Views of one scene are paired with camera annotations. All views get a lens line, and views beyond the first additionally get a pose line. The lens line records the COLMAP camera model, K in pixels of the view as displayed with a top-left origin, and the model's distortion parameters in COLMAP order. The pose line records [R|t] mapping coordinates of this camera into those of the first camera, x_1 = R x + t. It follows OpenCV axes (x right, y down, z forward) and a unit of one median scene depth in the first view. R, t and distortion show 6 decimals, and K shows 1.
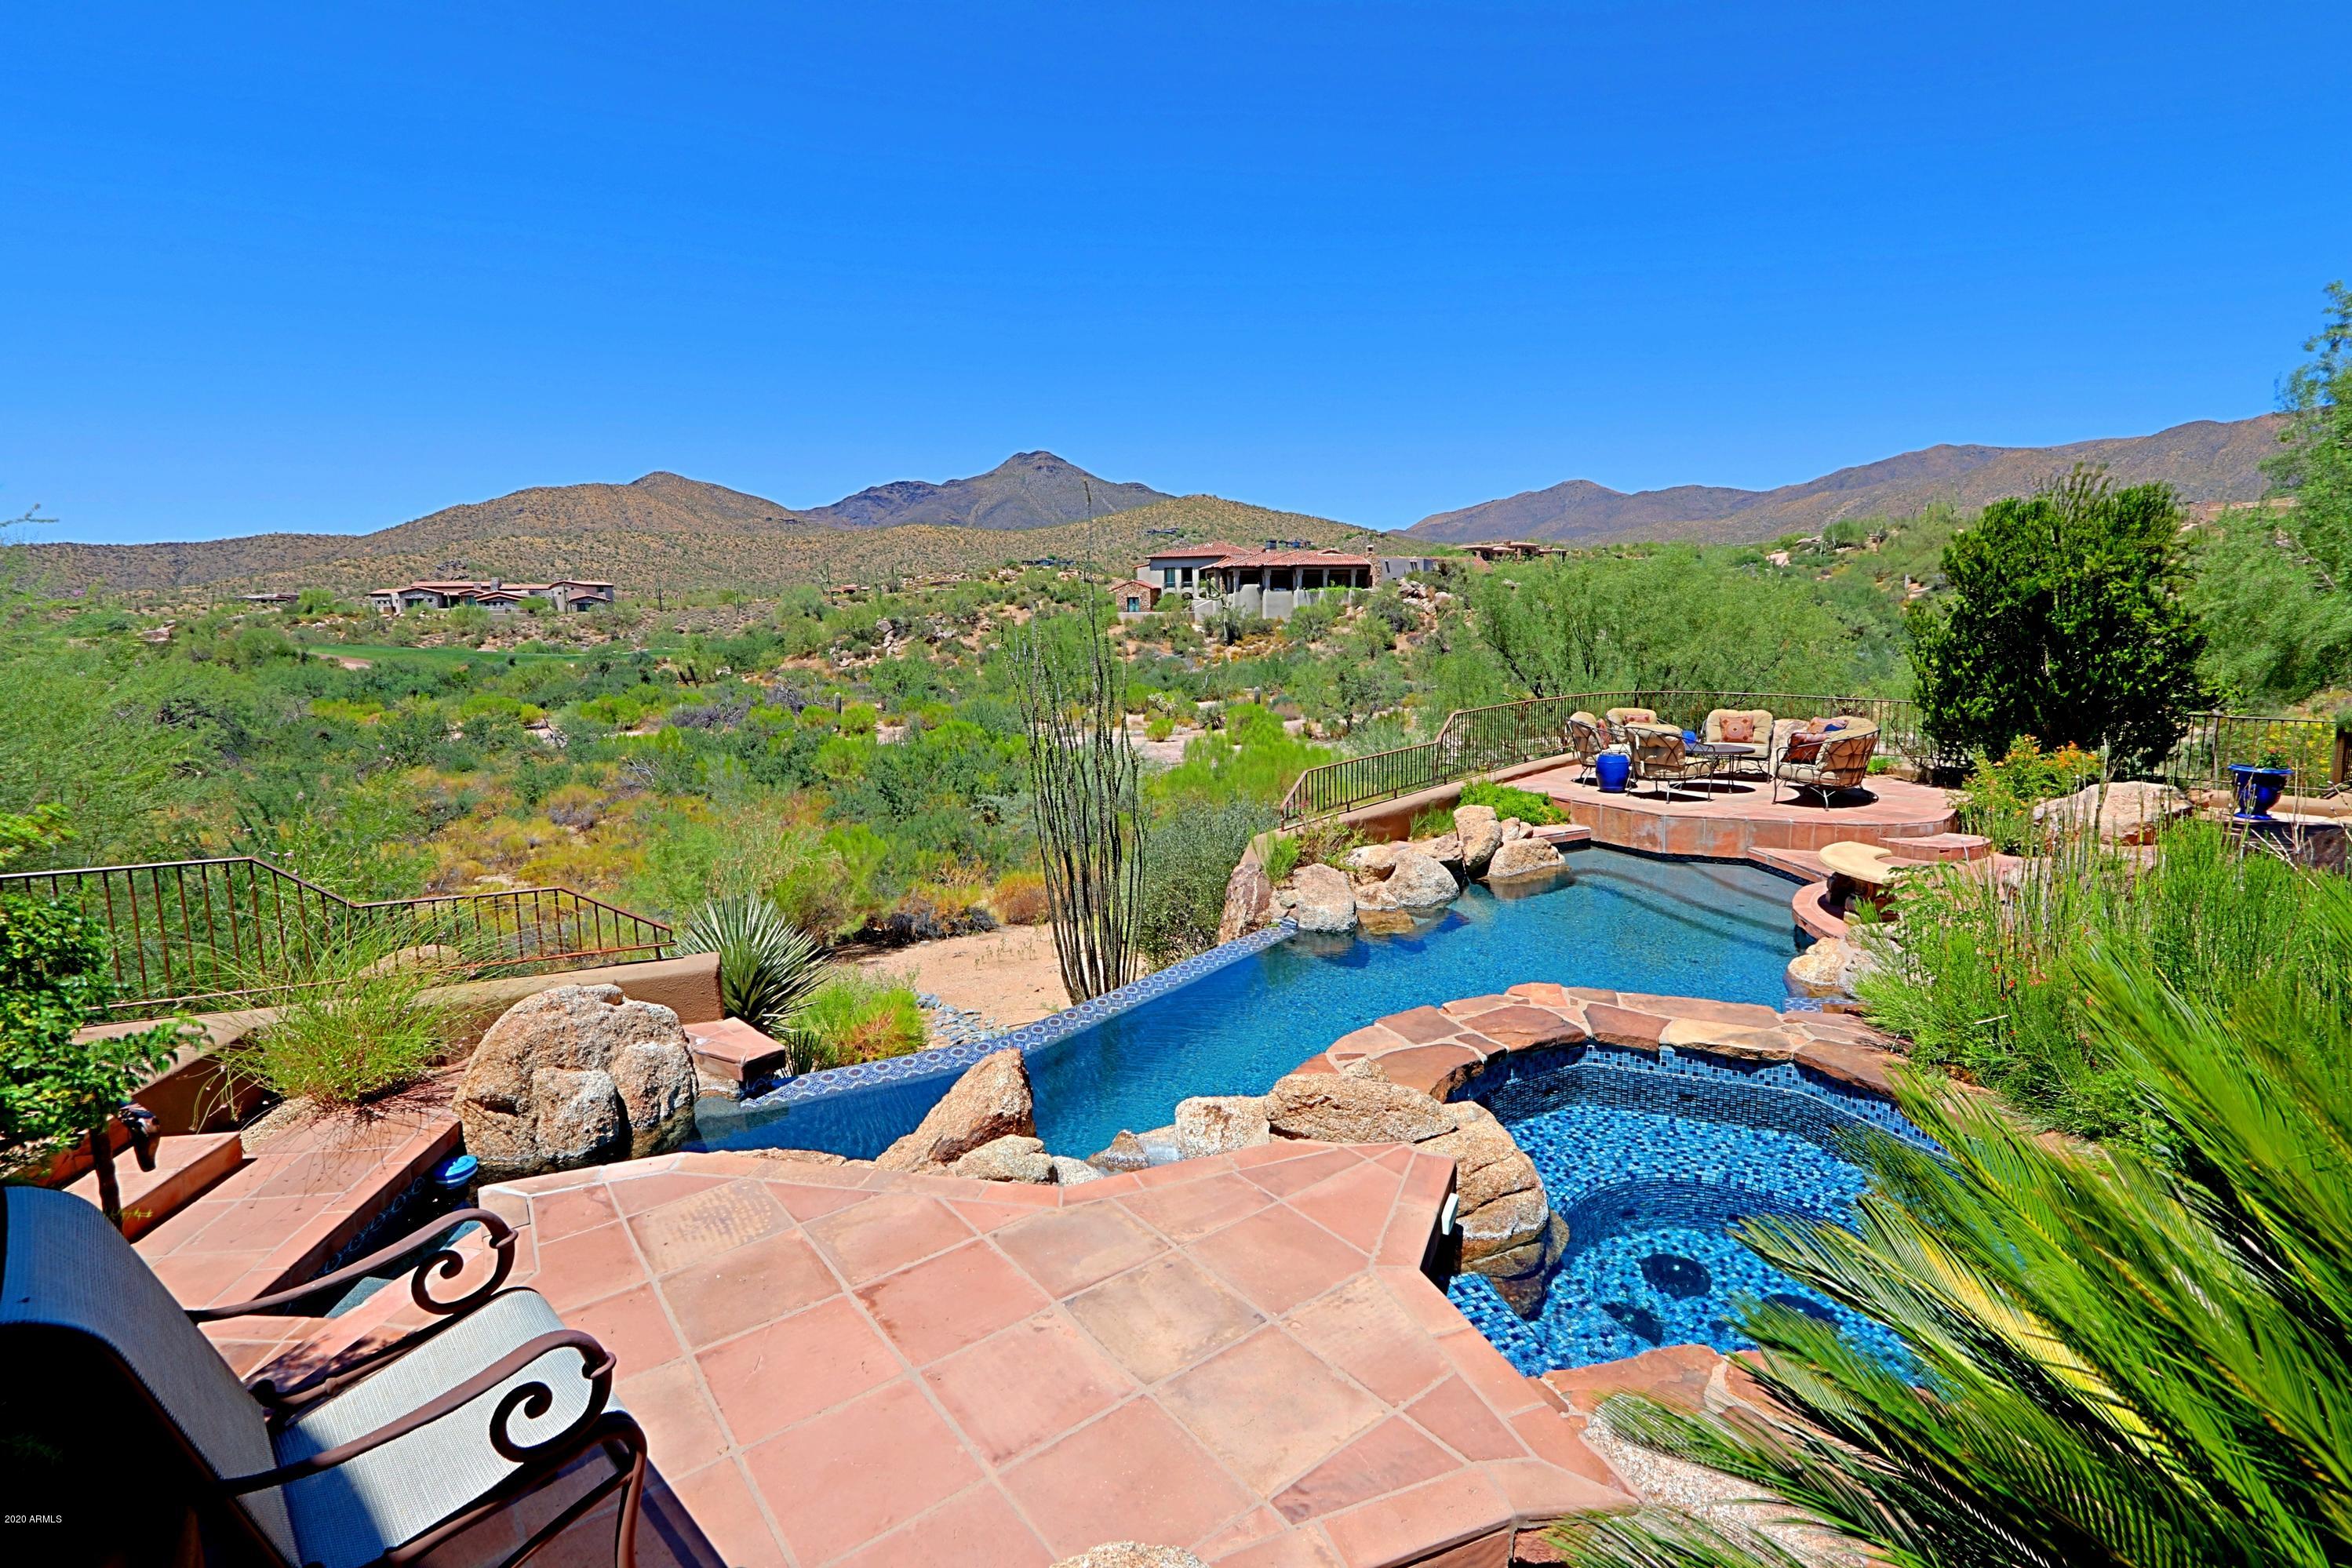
lens RADIAL K [[1084.8, 0, 1172.8], [0, 1084.8, 752.9], [0, 0, 1]] dist [-0.013402, 0.002041]
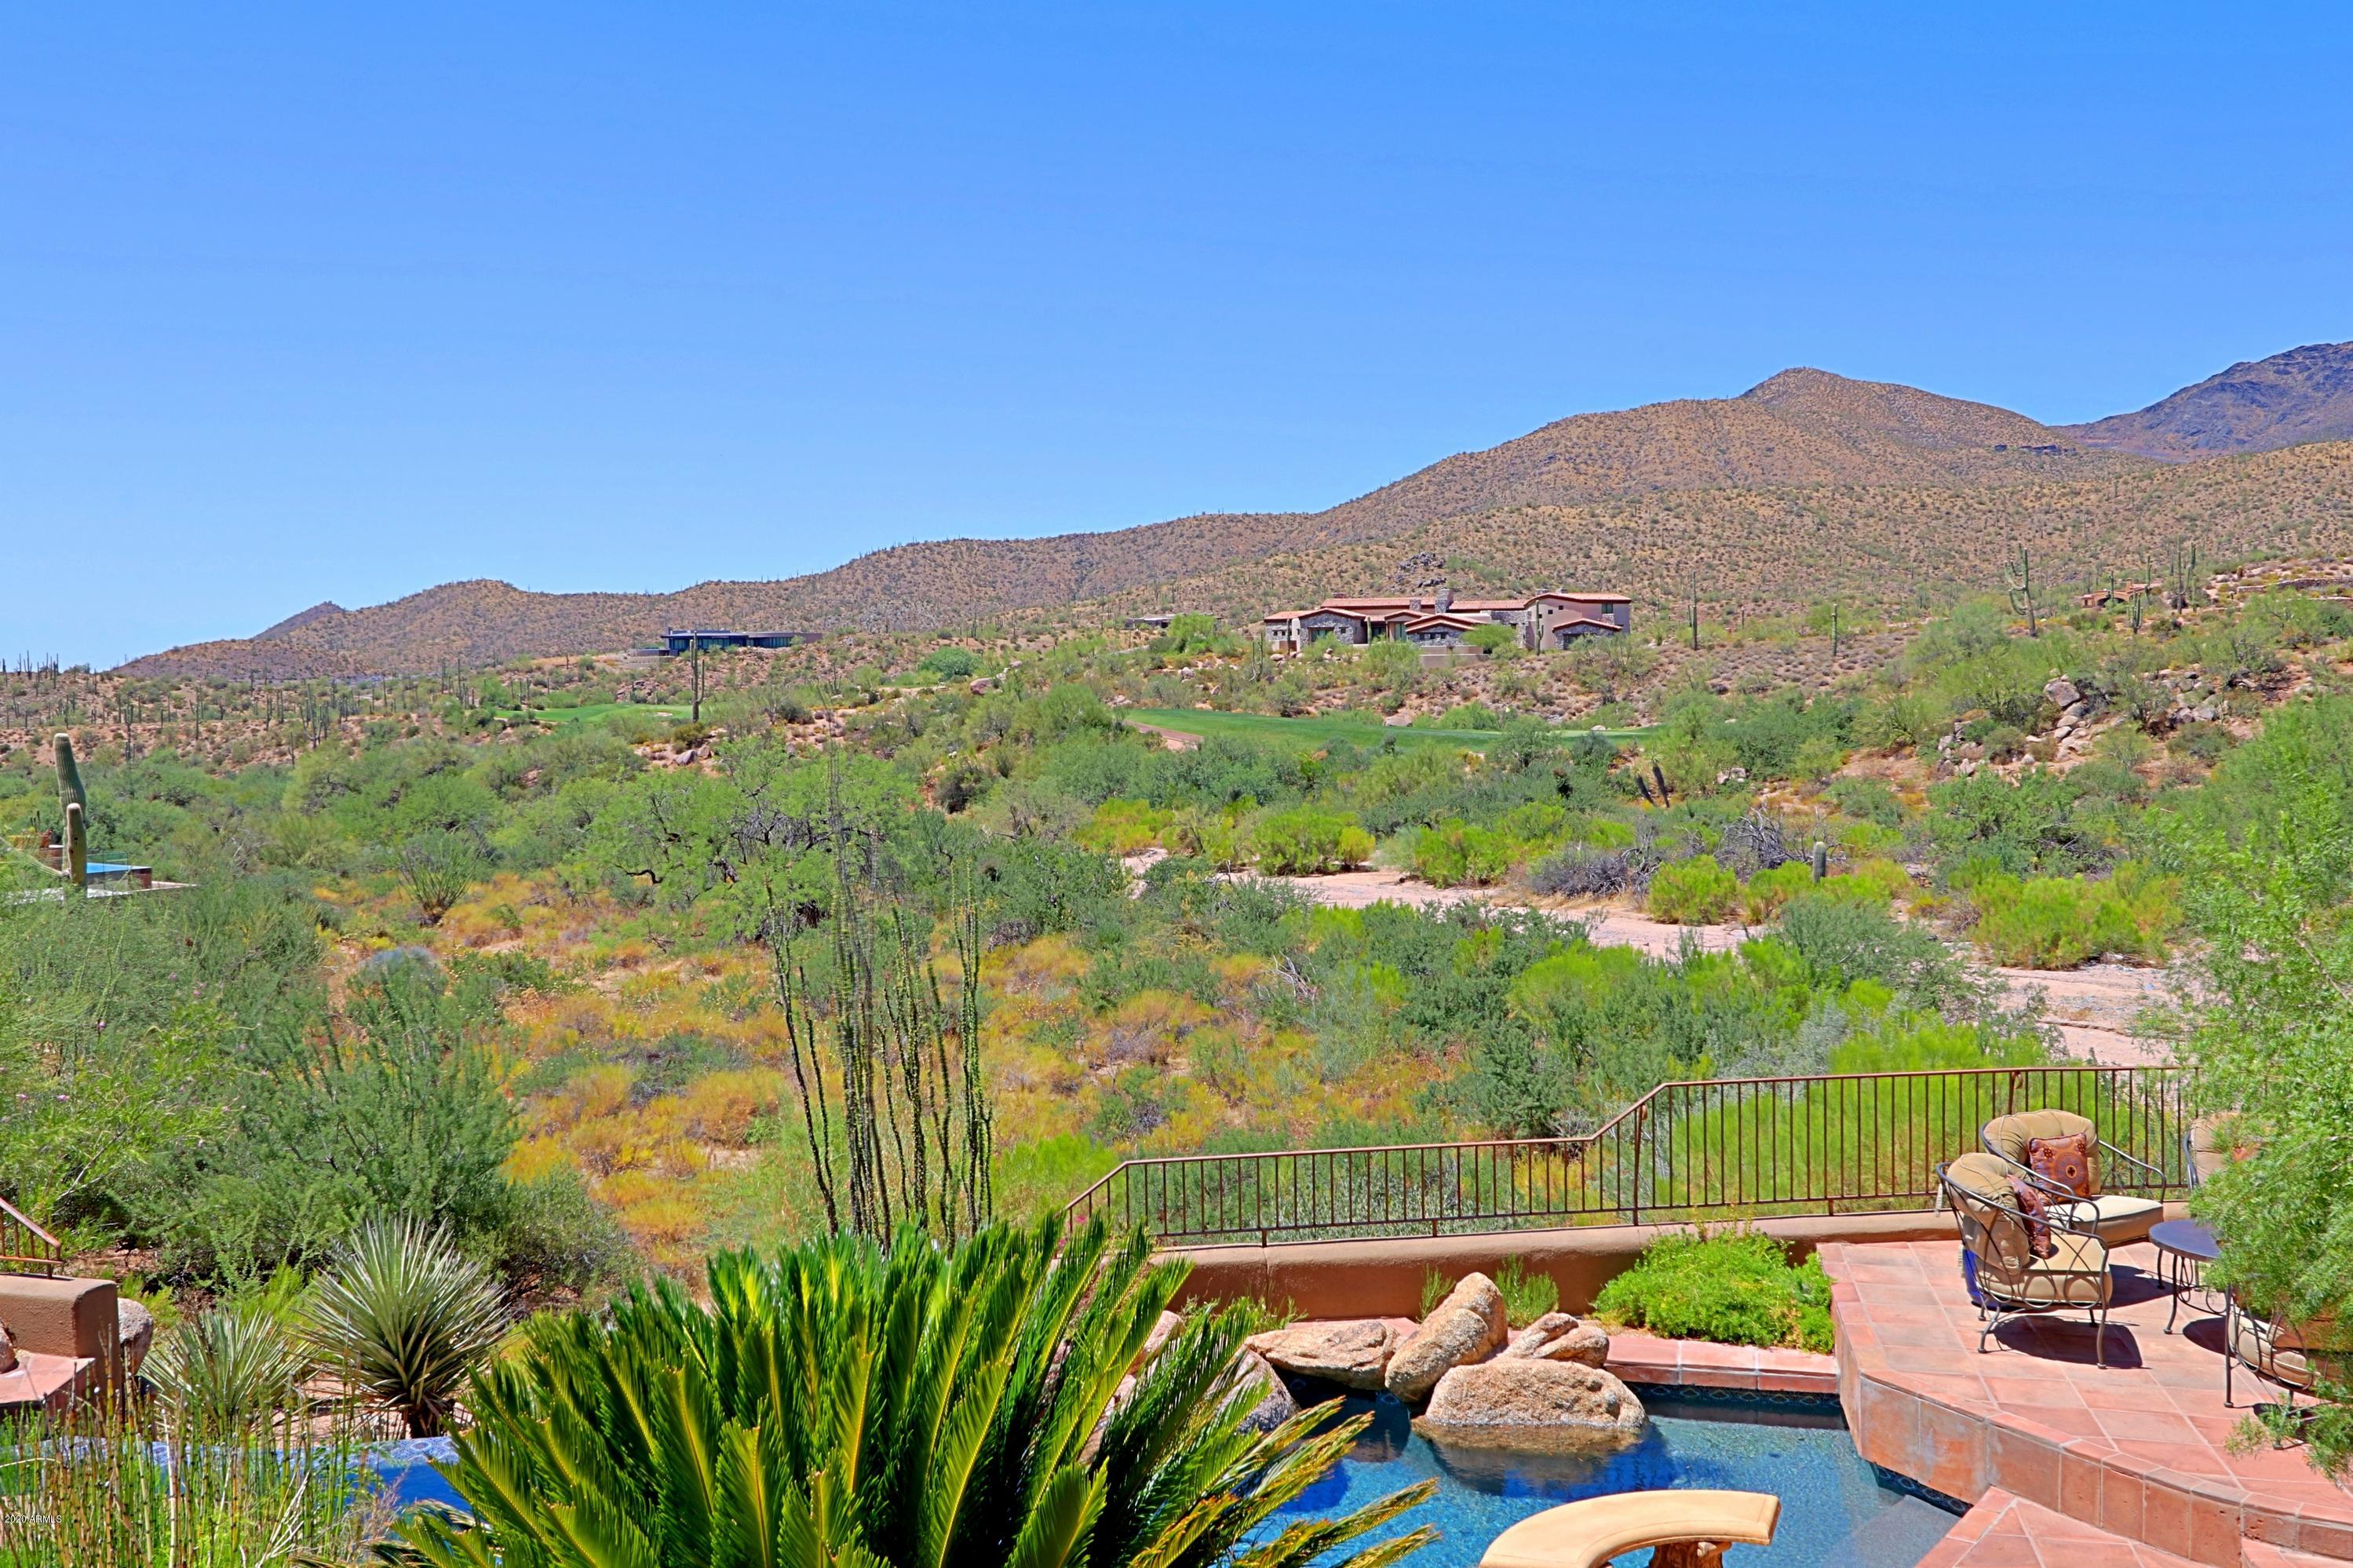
lens RADIAL K [[2269.3, 0, 1168.5], [0, 2269.3, 738.4], [0, 0, 1]] dist [0.001904, 0.059728]
pose [[0.760230, 0.025753, -0.649143, 0.555992], [-0.080407, 0.995261, -0.054683, -0.087152], [0.644659, 0.093768, 0.758698, 0.038088]]
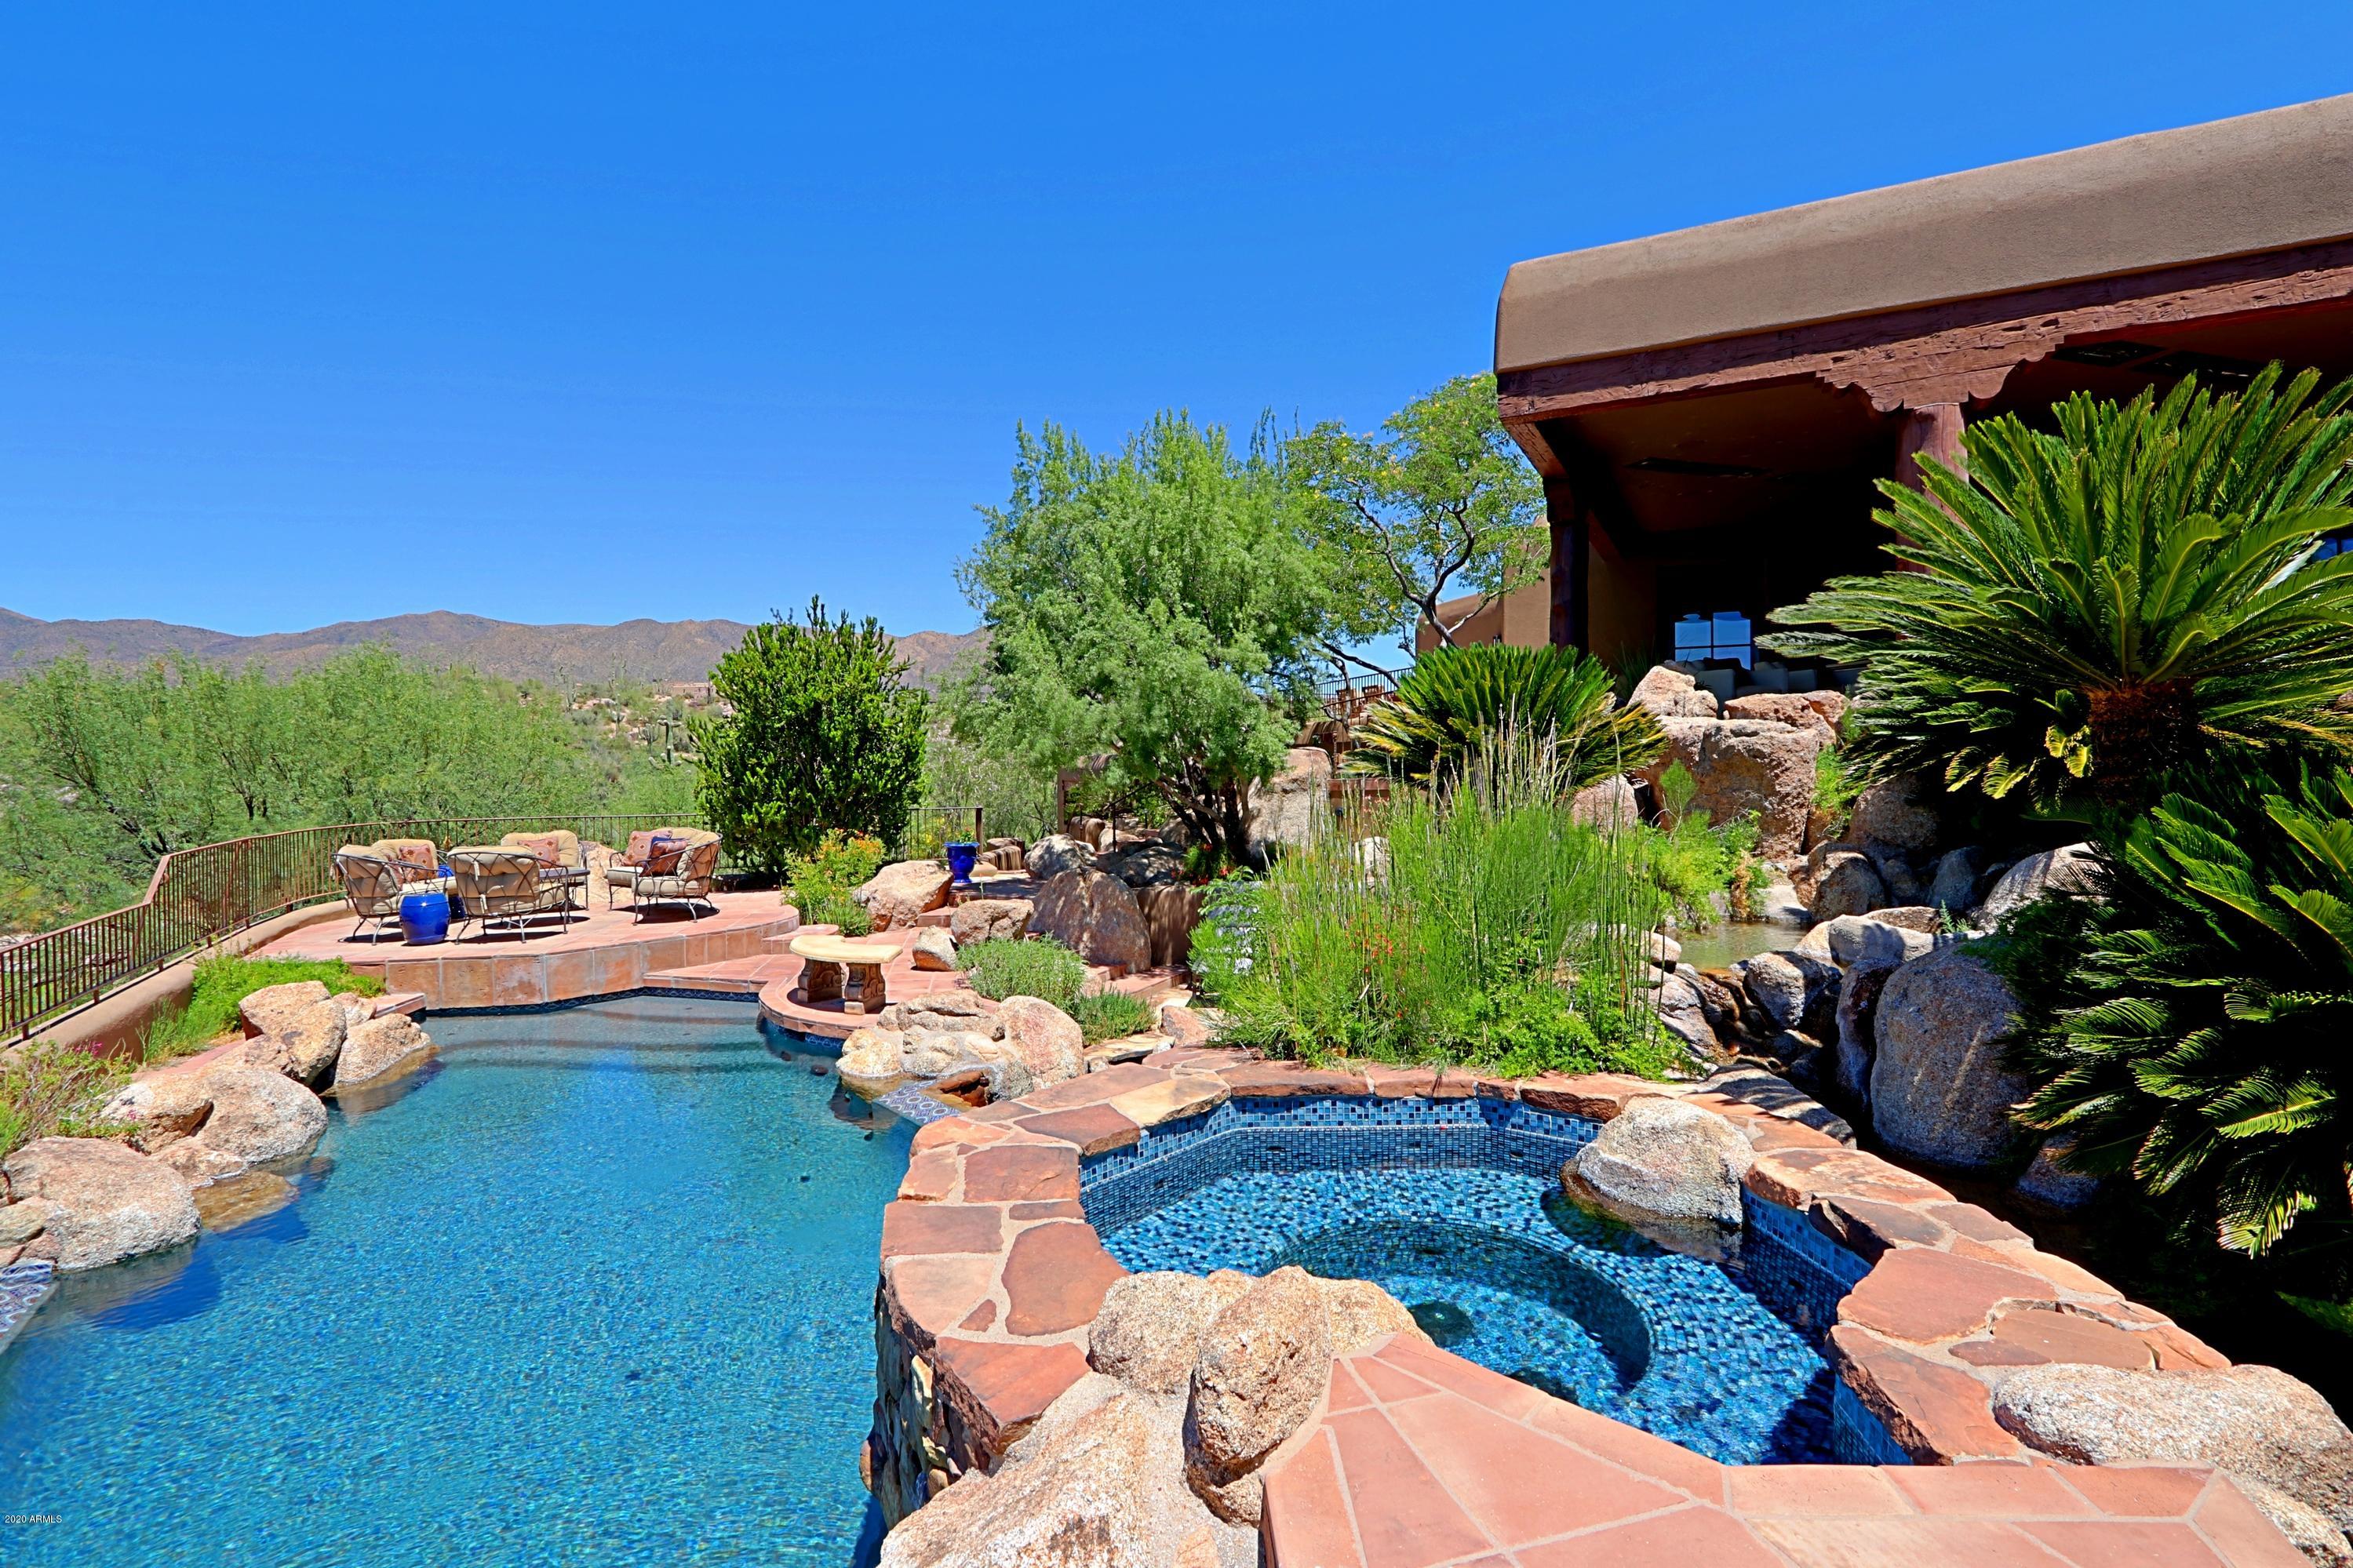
lens RADIAL K [[1085.2, 0, 1173.3], [0, 1085.2, 752.8], [0, 0, 1]] dist [-0.013402, 0.002041]
pose [[0.359278, 0.012349, 0.933149, -0.081602], [0.124618, 0.990323, -0.061085, 0.011195], [-0.924873, 0.138234, 0.354262, 0.174639]]
